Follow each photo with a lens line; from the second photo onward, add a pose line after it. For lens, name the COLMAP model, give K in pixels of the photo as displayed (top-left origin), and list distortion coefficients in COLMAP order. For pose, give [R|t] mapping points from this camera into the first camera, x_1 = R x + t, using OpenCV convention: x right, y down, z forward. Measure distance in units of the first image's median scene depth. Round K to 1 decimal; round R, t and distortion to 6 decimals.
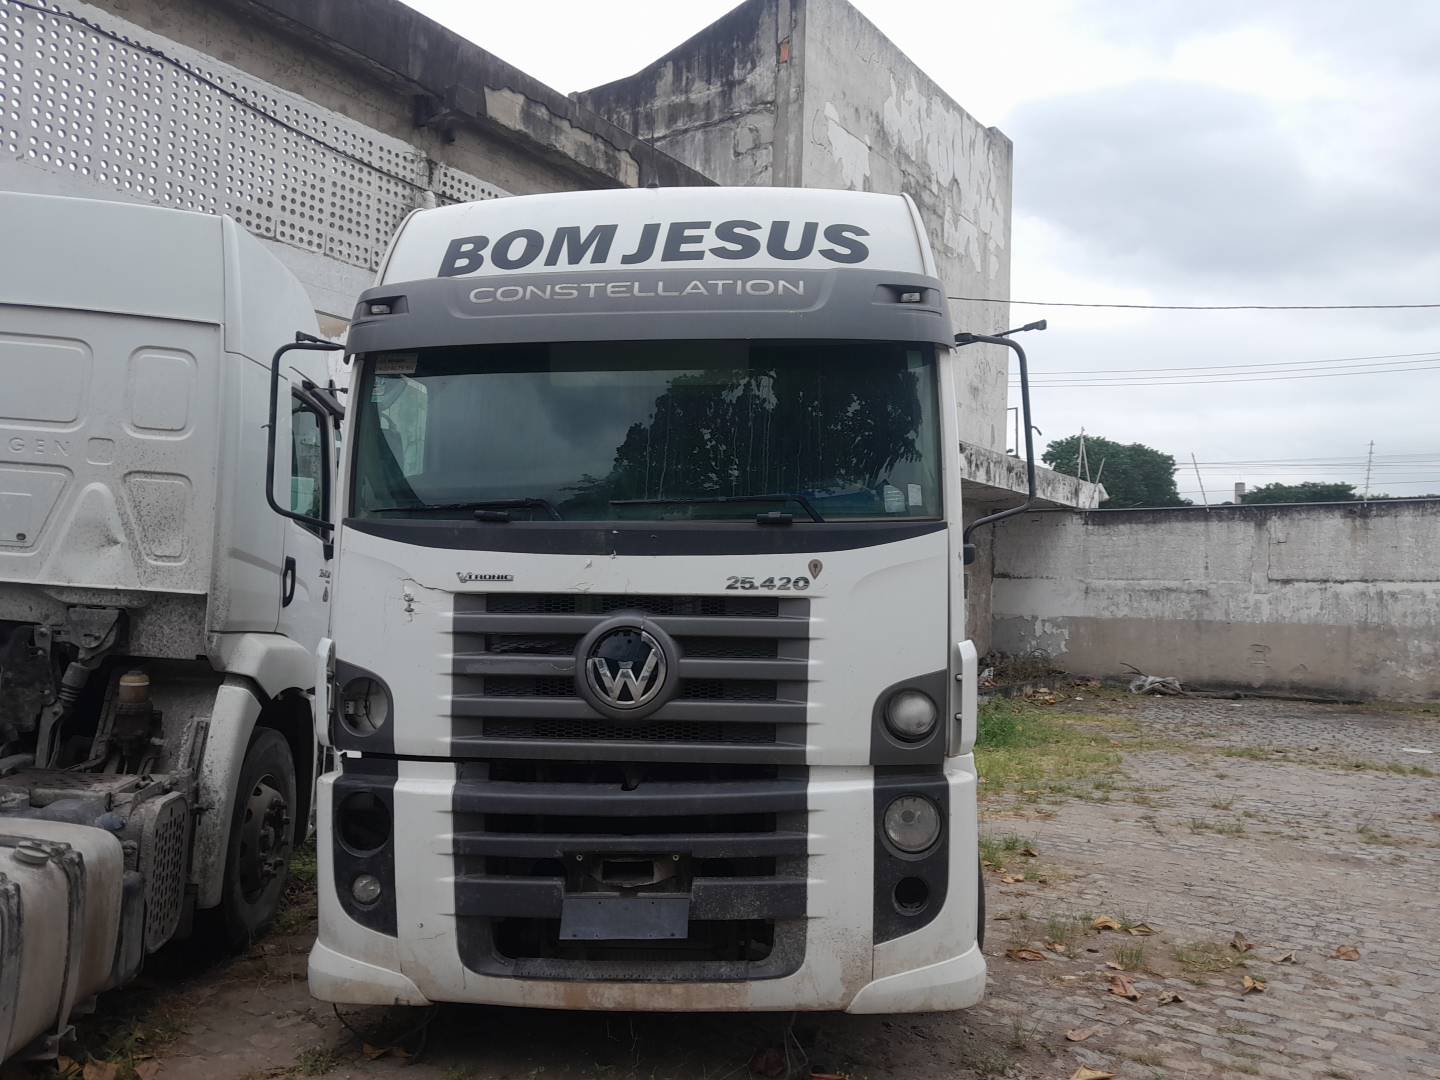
lens RADIAL K [[1118.8, 0, 697.0], [0, 1118.8, 542.1], [0, 0, 1]] dist [0.010572, -0.003612]
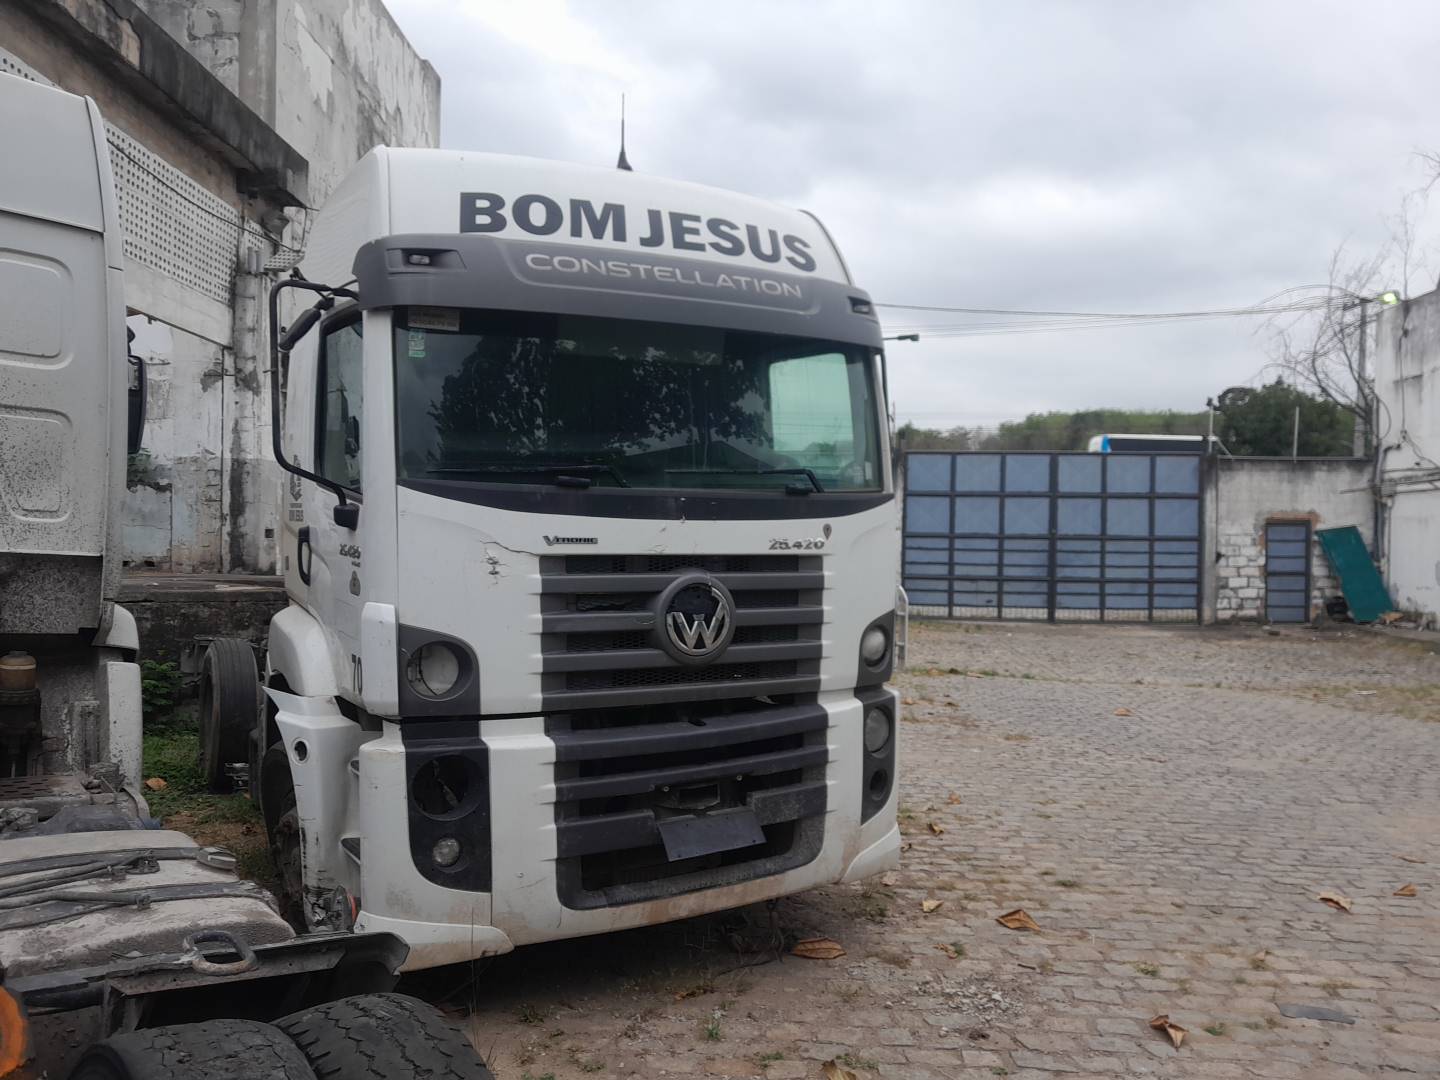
lens RADIAL K [[1120.8, 0, 695.0], [0, 1120.8, 547.5], [0, 0, 1]] dist [0.034752, -0.068522]
pose [[0.834069, -0.012740, 0.551513, -0.668421], [-0.024405, 0.997902, 0.059961, -0.027466], [-0.551120, -0.063471, 0.832008, 0.060382]]
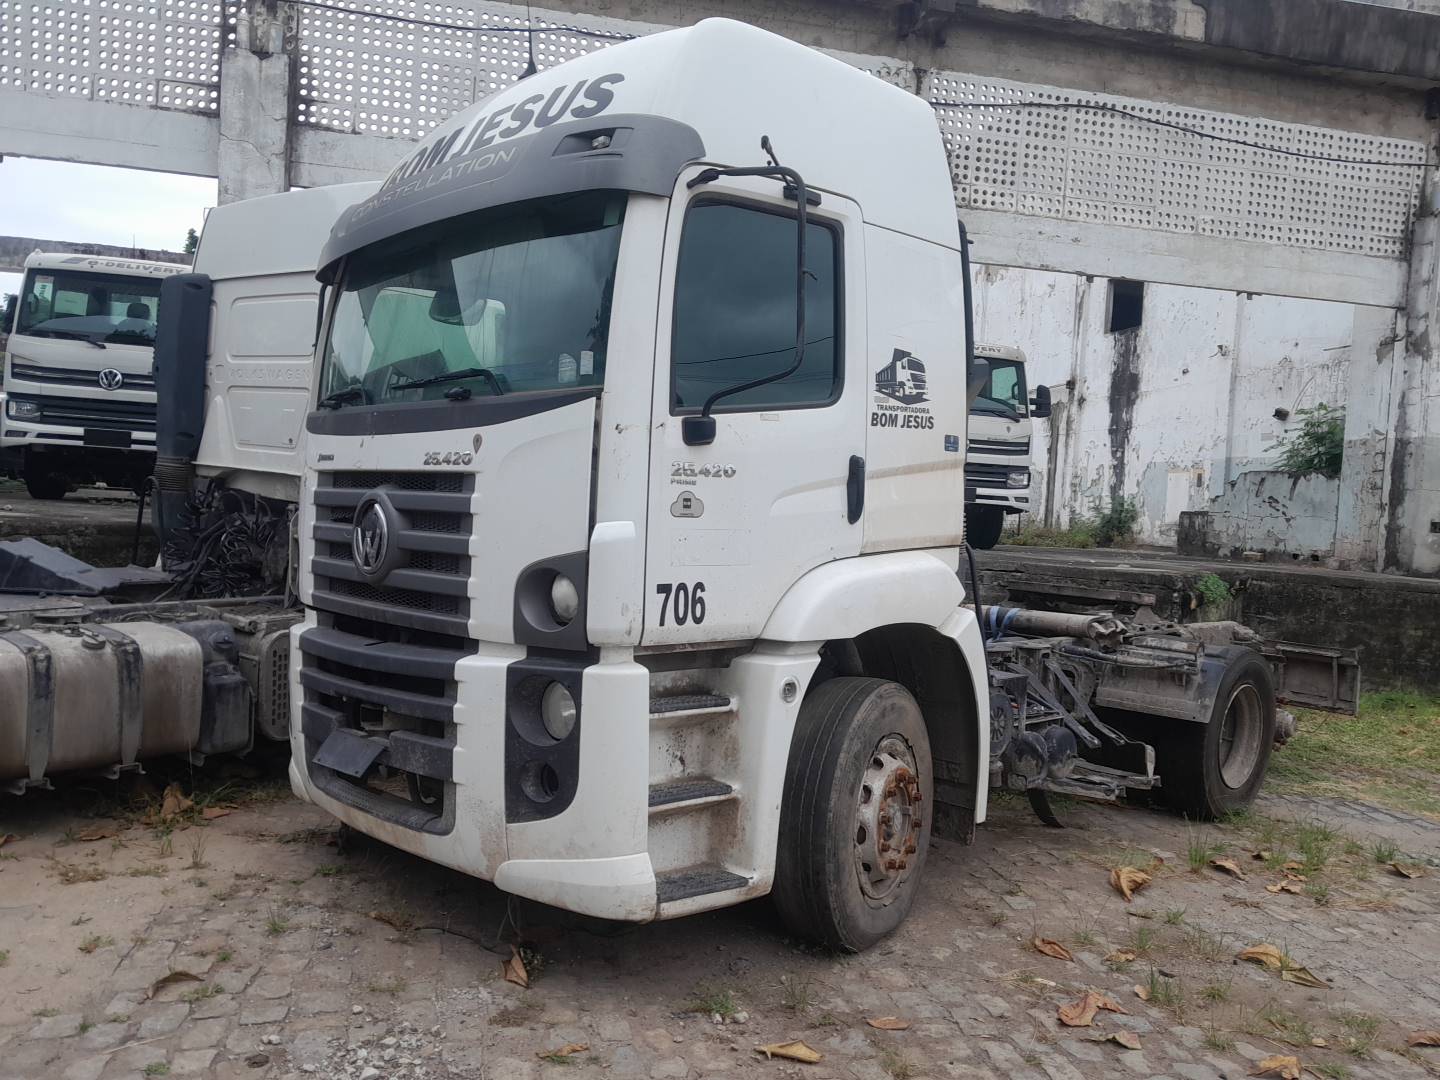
lens RADIAL K [[1118.8, 0, 697.0], [0, 1118.8, 542.1], [0, 0, 1]] dist [0.010572, -0.003612]
pose [[0.746947, 0.036122, -0.663901, 0.890927], [0.002331, 0.998375, 0.056943, 0.053797], [0.664879, -0.044081, 0.745649, 0.371120]]
